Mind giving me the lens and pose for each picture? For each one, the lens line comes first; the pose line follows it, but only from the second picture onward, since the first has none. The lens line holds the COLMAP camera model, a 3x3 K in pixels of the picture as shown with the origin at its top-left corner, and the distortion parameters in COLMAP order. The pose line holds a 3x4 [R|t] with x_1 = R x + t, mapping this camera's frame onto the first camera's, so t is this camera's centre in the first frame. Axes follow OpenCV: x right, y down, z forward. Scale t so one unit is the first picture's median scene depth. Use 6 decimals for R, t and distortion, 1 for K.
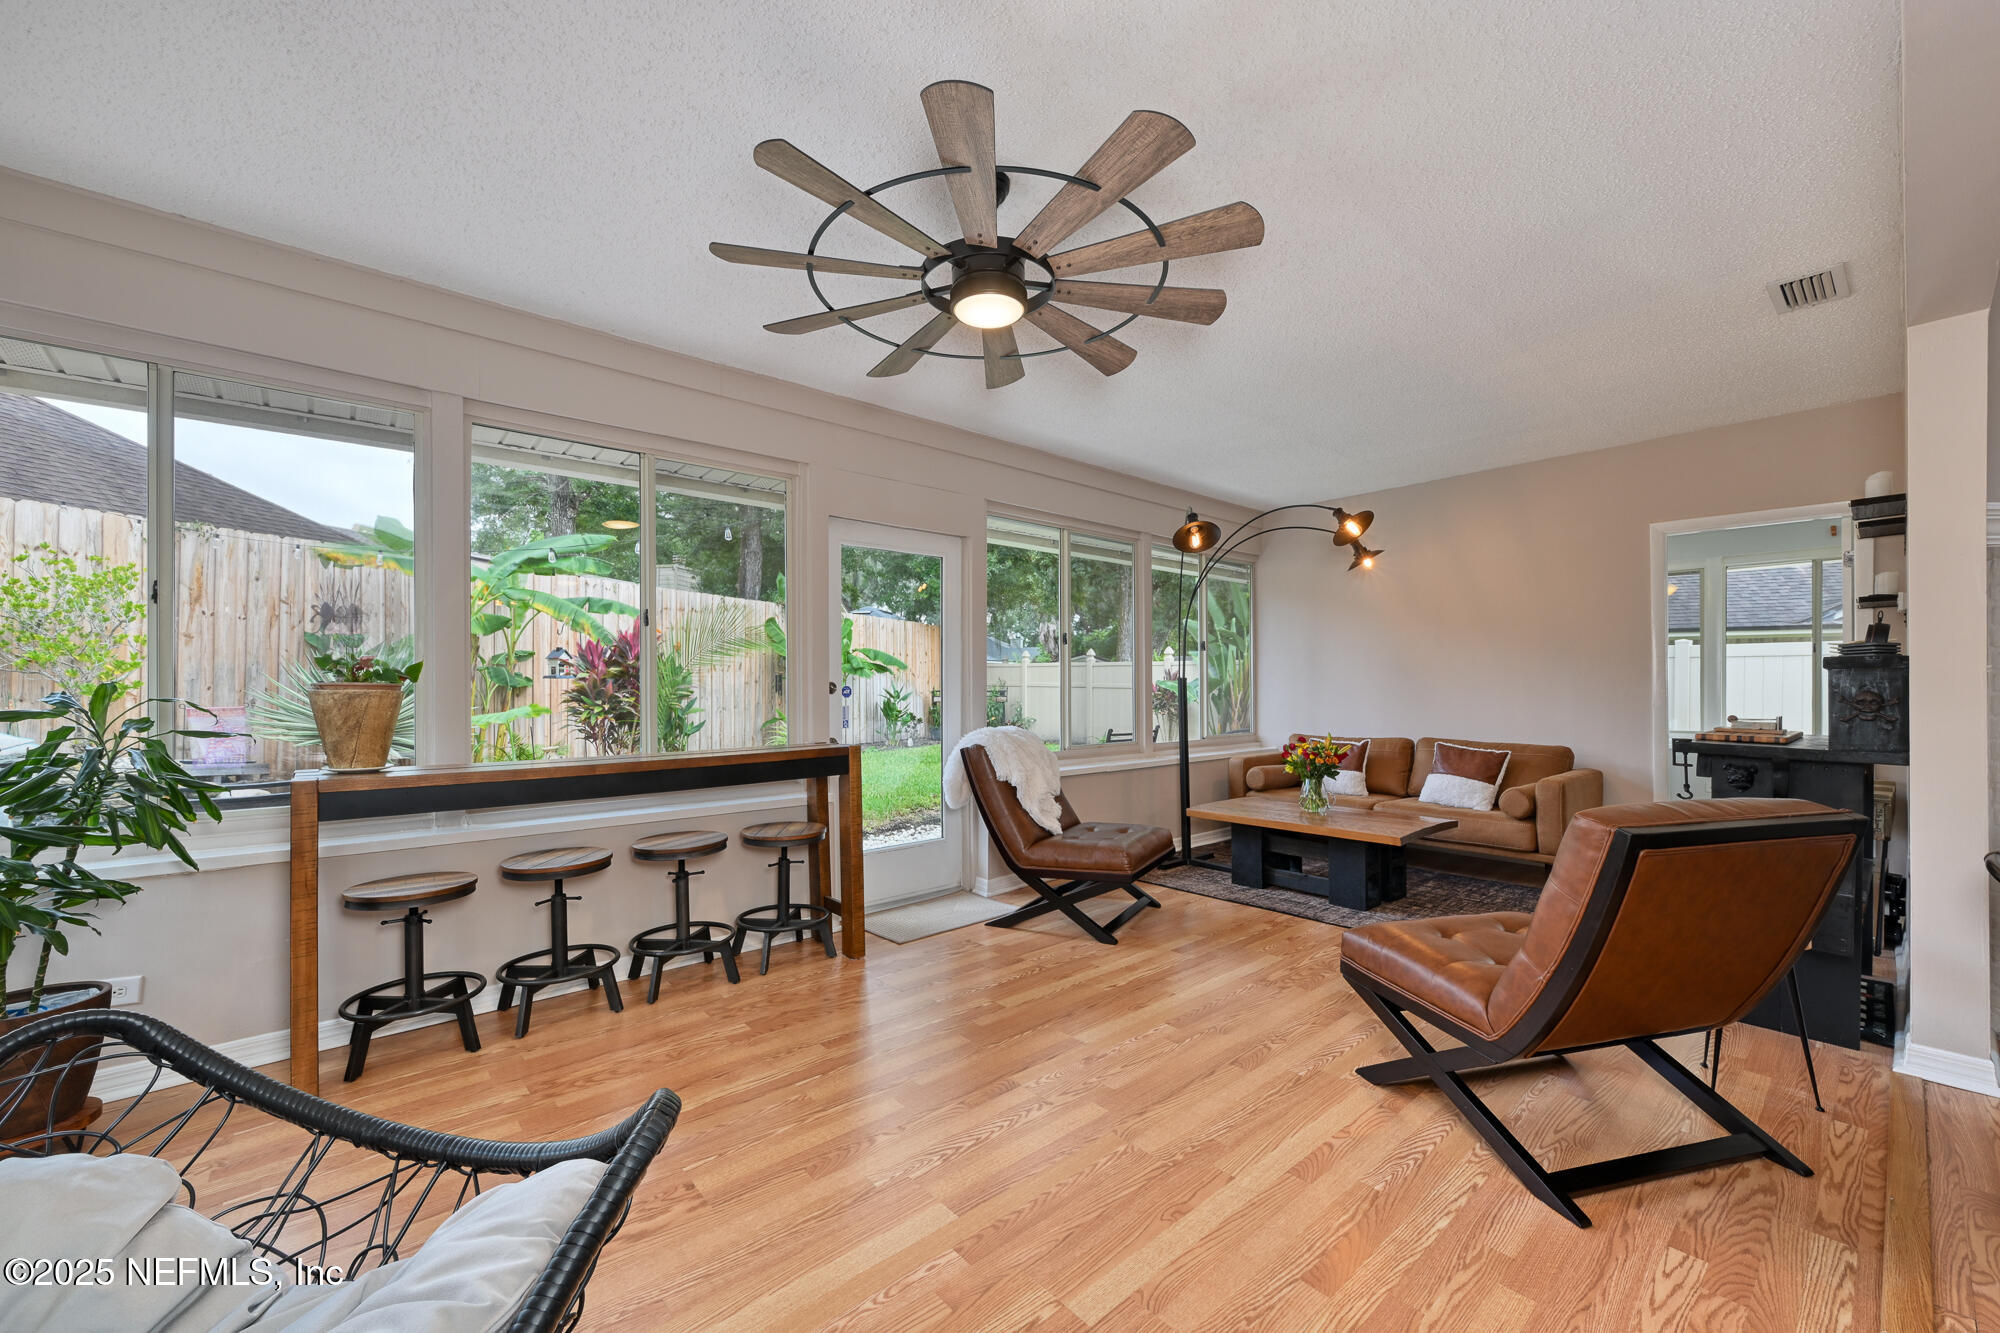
lens RADIAL K [[796.1, 0, 998.8], [0, 796.1, 681.7], [0, 0, 1]] dist [0.001048, -0.001146]
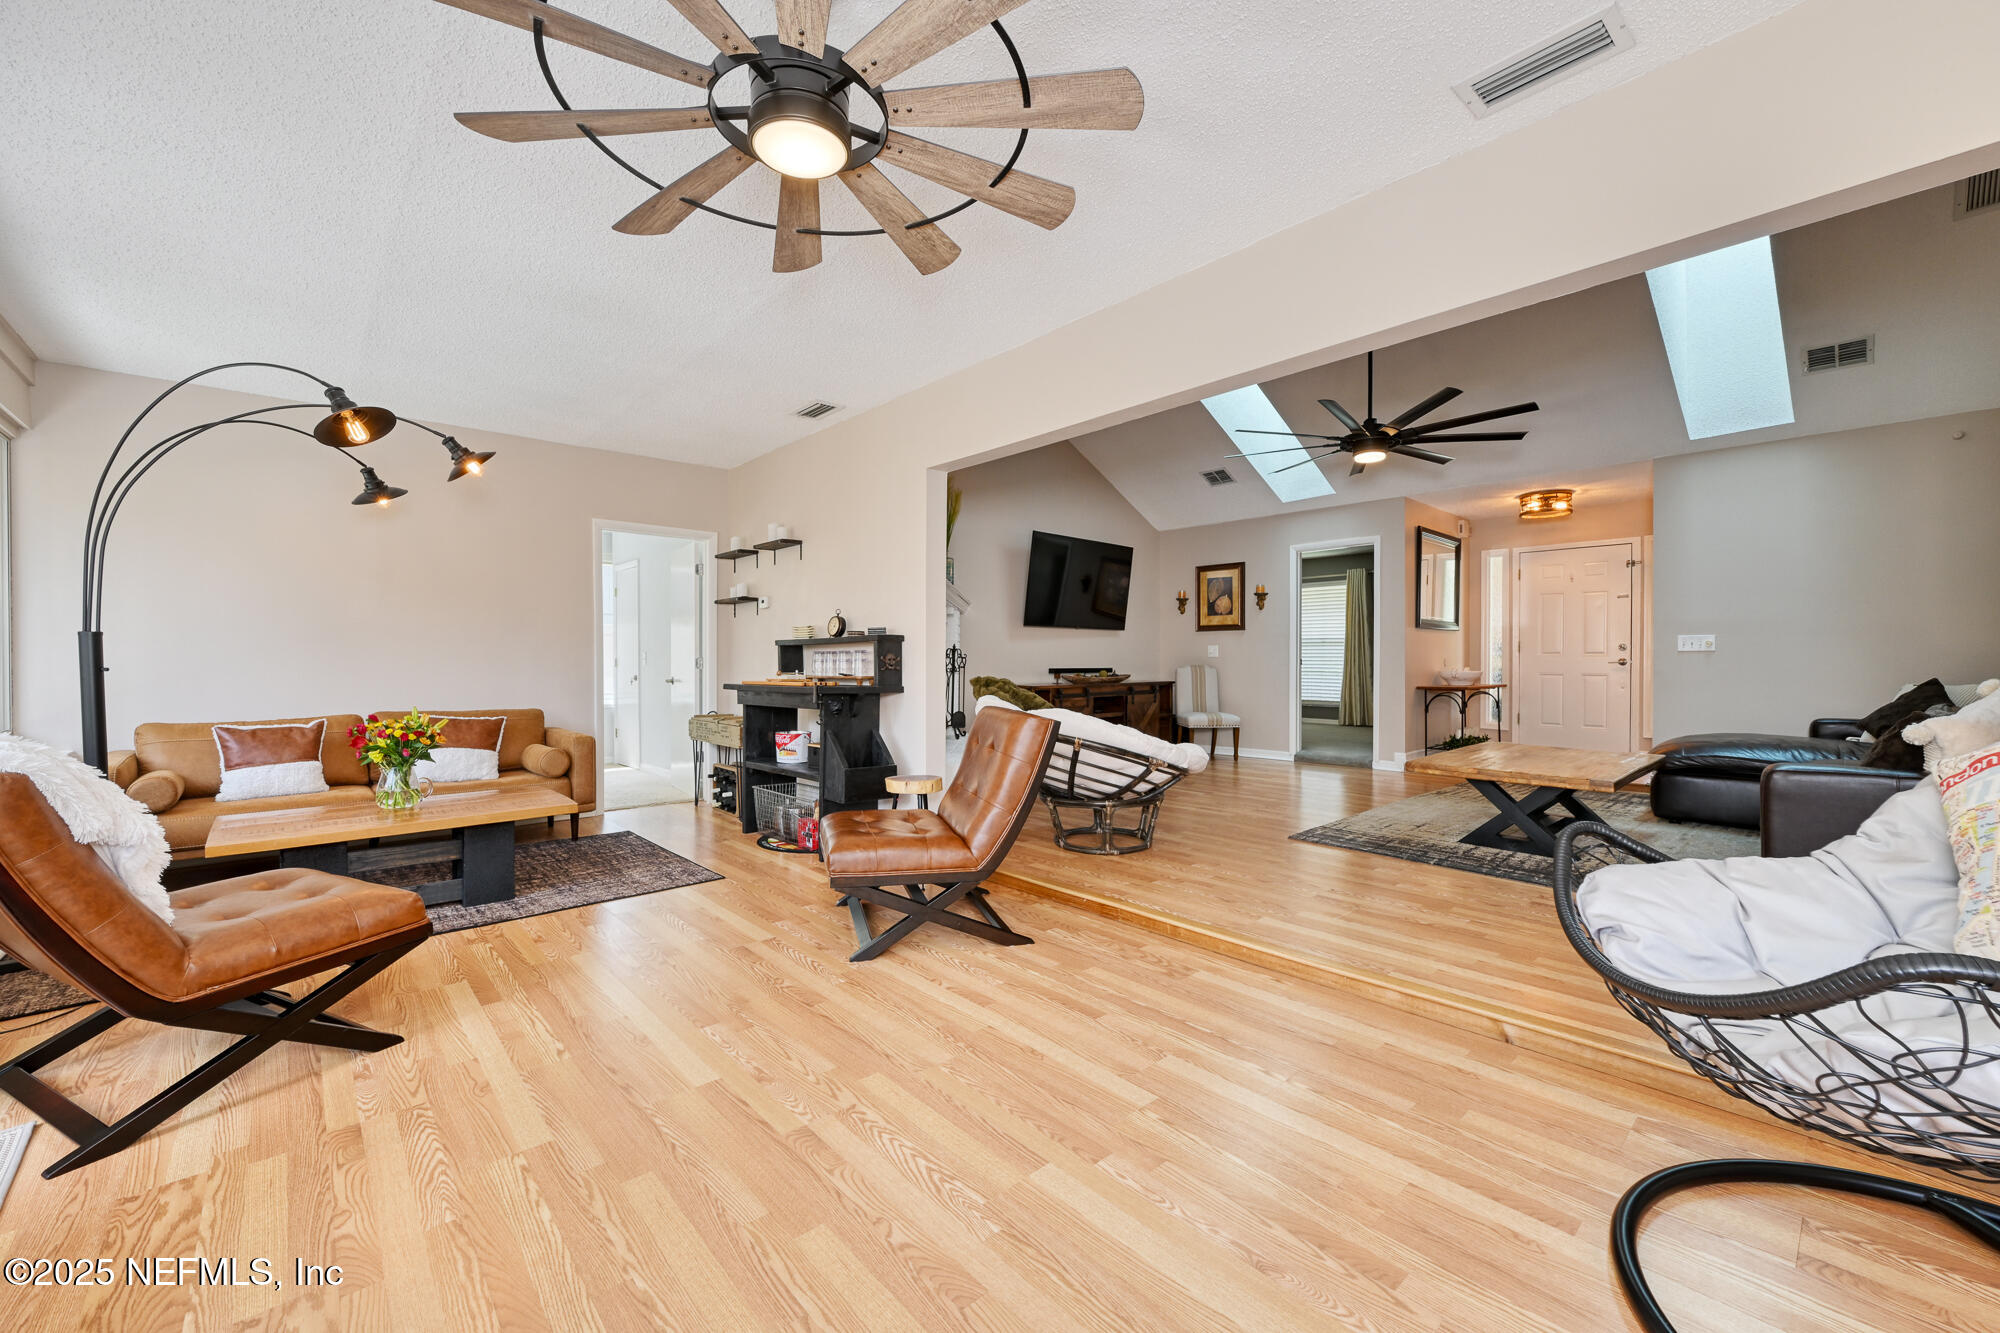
lens RADIAL K [[796.1, 0, 1000.4], [0, 796.1, 669.9], [0, 0, 1]] dist [0.001048, -0.001146]
pose [[-0.031373, -0.008412, 0.999472, -0.549670], [-0.006873, 0.999943, 0.008200, 0.021125], [-0.999484, -0.006612, -0.031429, 0.574038]]
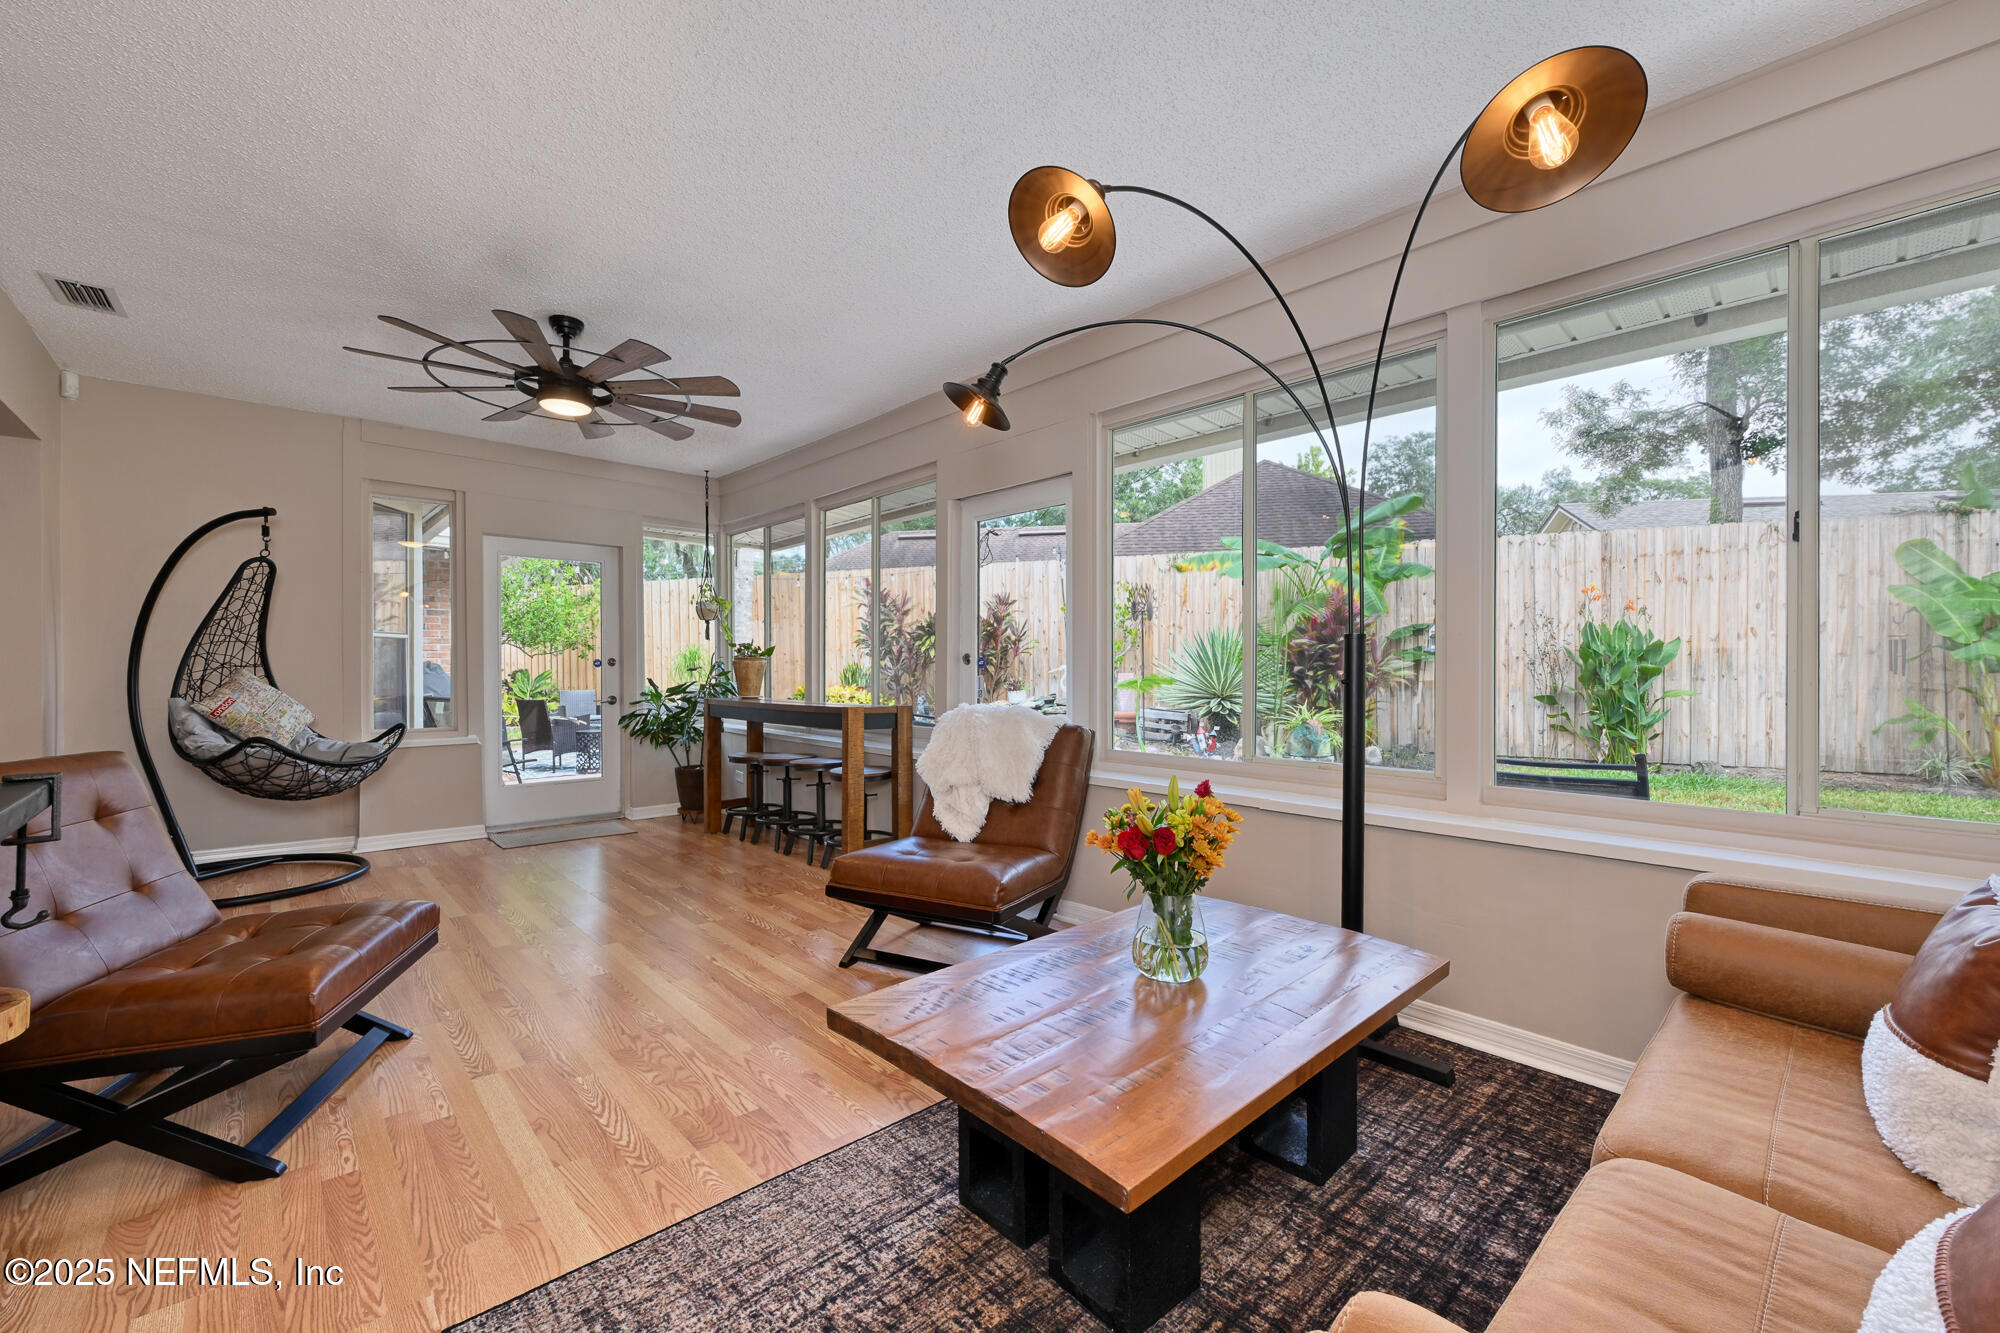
lens RADIAL K [[796.1, 0, 959.8], [0, 796.1, 665.8], [0, 0, 1]] dist [0.001048, -0.001146]
pose [[0.009904, 0.007967, -0.999919, 1.035883], [0.008243, 0.999934, 0.008049, 0.014533], [0.999917, -0.008322, 0.009837, 1.196108]]
